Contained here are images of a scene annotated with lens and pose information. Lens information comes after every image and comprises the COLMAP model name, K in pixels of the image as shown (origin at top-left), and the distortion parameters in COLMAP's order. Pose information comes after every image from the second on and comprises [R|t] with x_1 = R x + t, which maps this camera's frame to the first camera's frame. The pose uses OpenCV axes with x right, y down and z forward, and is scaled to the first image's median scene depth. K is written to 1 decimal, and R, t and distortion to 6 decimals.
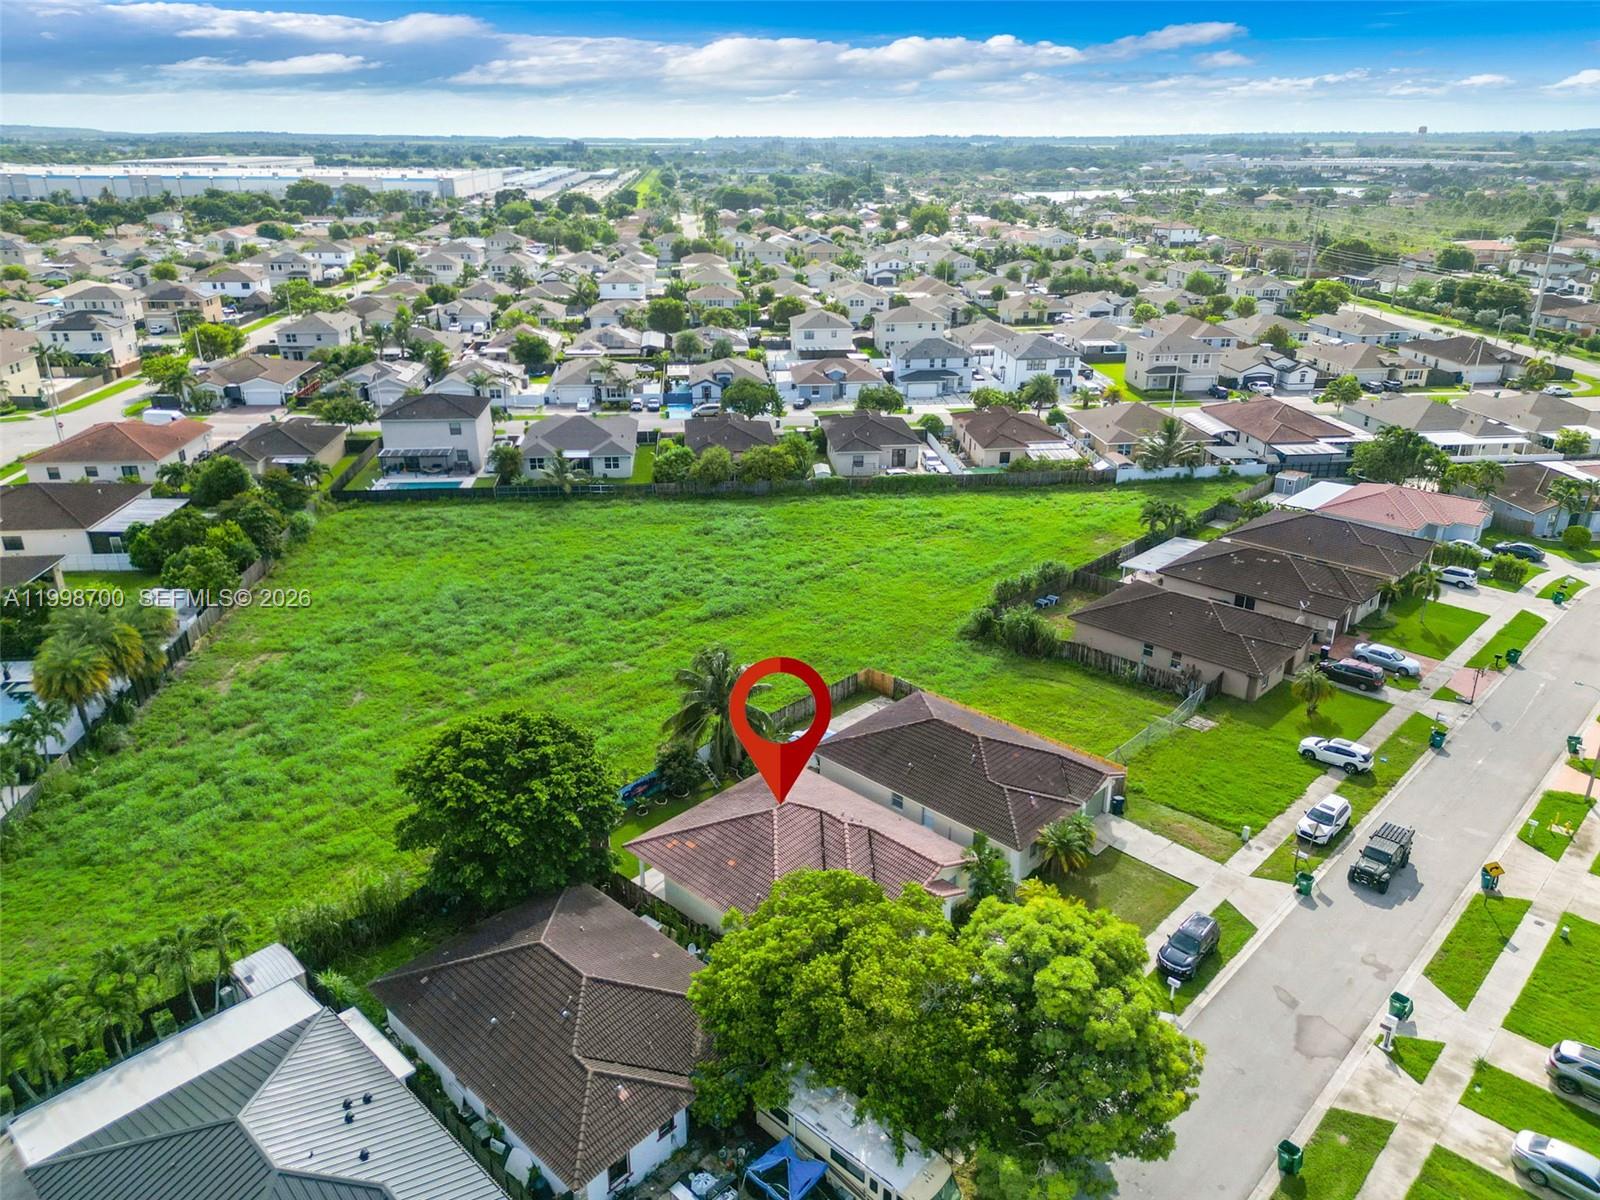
lens RADIAL K [[1128.6, 0, 858.1], [0, 1128.6, 605.0], [0, 0, 1]] dist [0.121548, -0.092472]
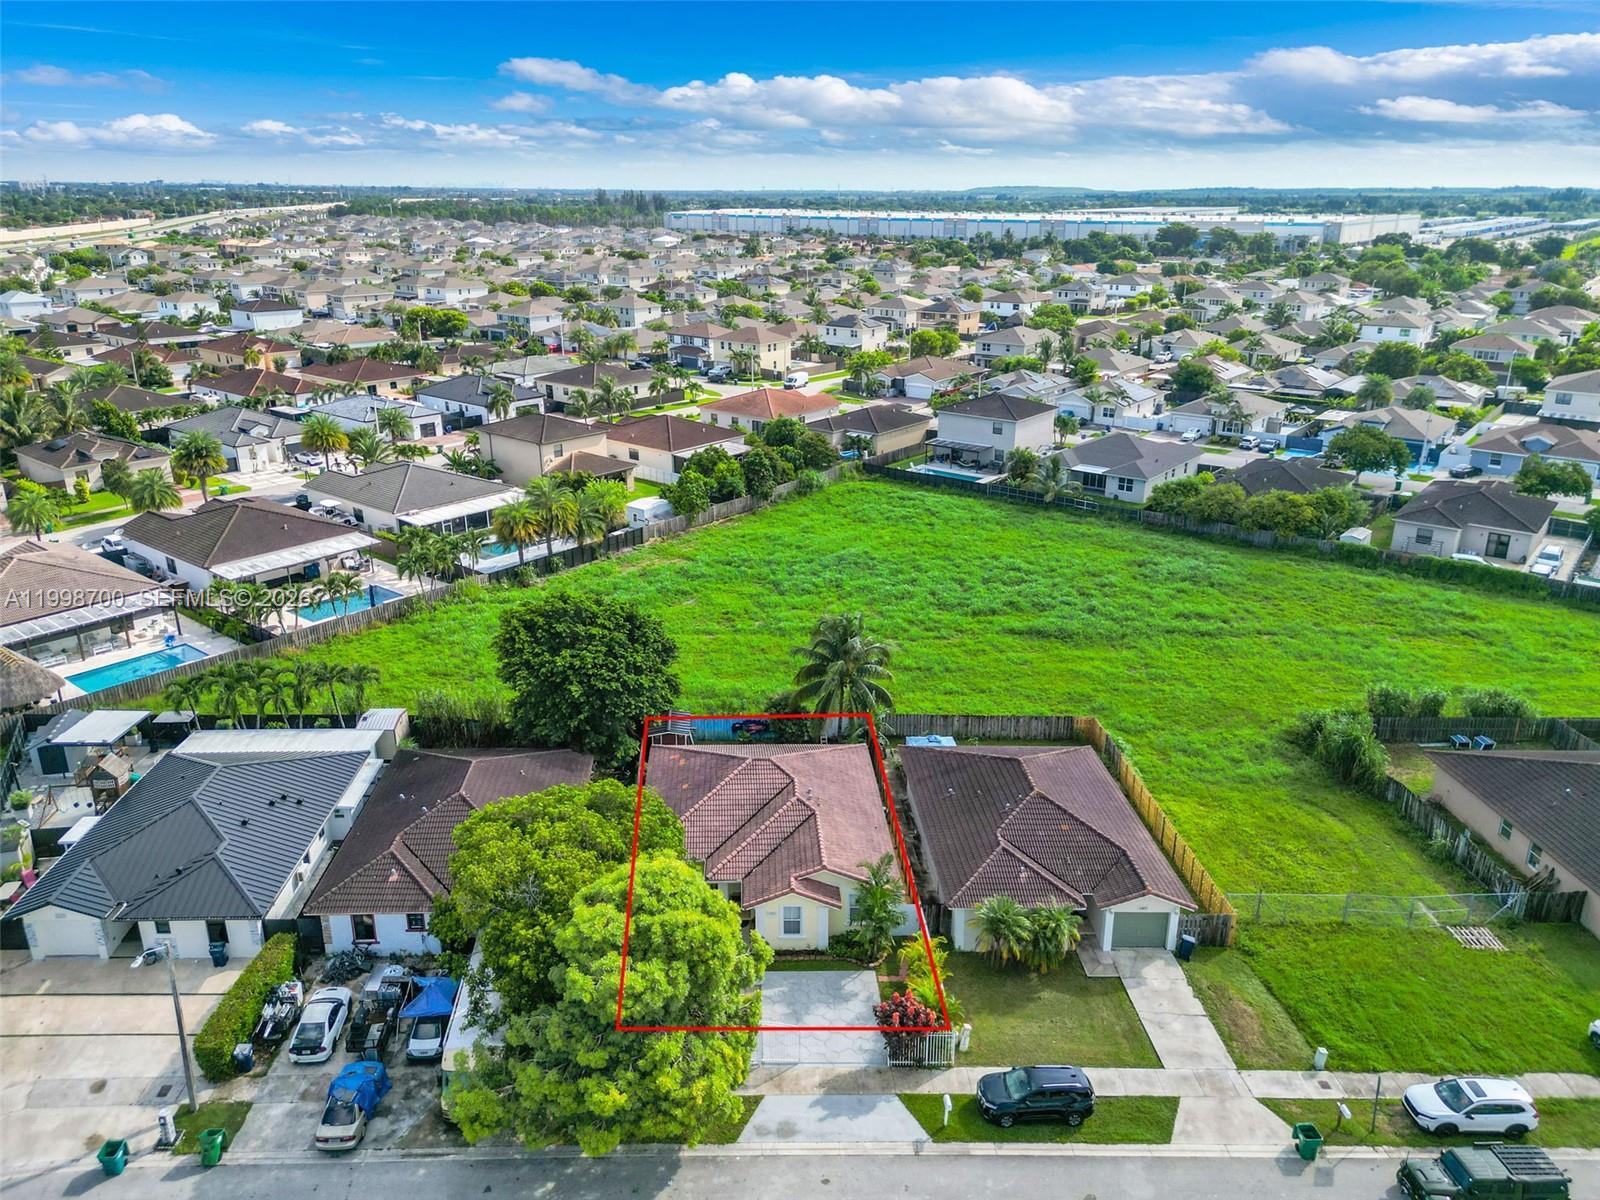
lens RADIAL K [[1198.2, 0, 770.8], [0, 1198.2, 602.5], [0, 0, 1]] dist [0.120654, -0.126391]
pose [[0.690481, 0.236595, -0.683563, 0.316945], [-0.278631, 0.959070, 0.050503, -0.003097], [0.667533, 0.155591, 0.728142, 0.122250]]
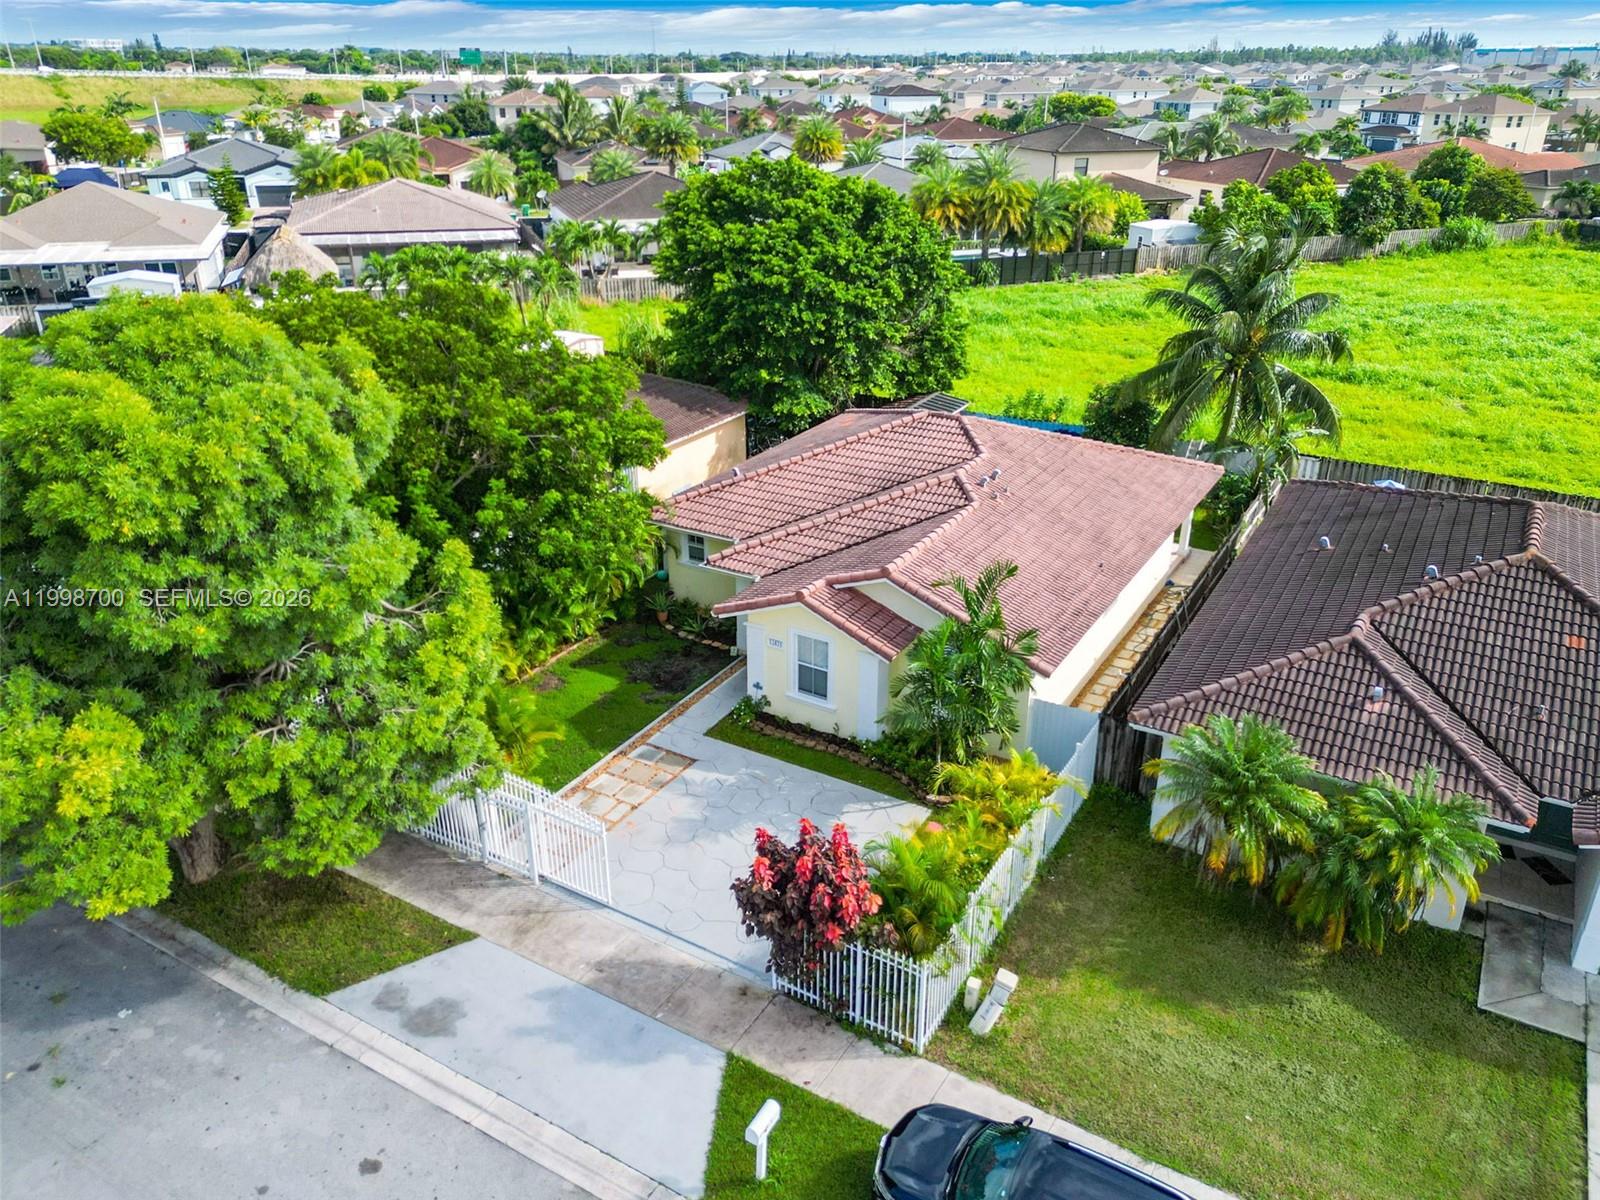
lens RADIAL K [[1198.2, 0, 770.8], [0, 1198.2, 602.5], [0, 0, 1]] dist [0.120654, -0.126391]
pose [[0.177835, 0.387468, -0.904568, 0.229619], [-0.371498, 0.877635, 0.302897, 0.060451], [0.911243, 0.282180, 0.300018, 0.410192]]
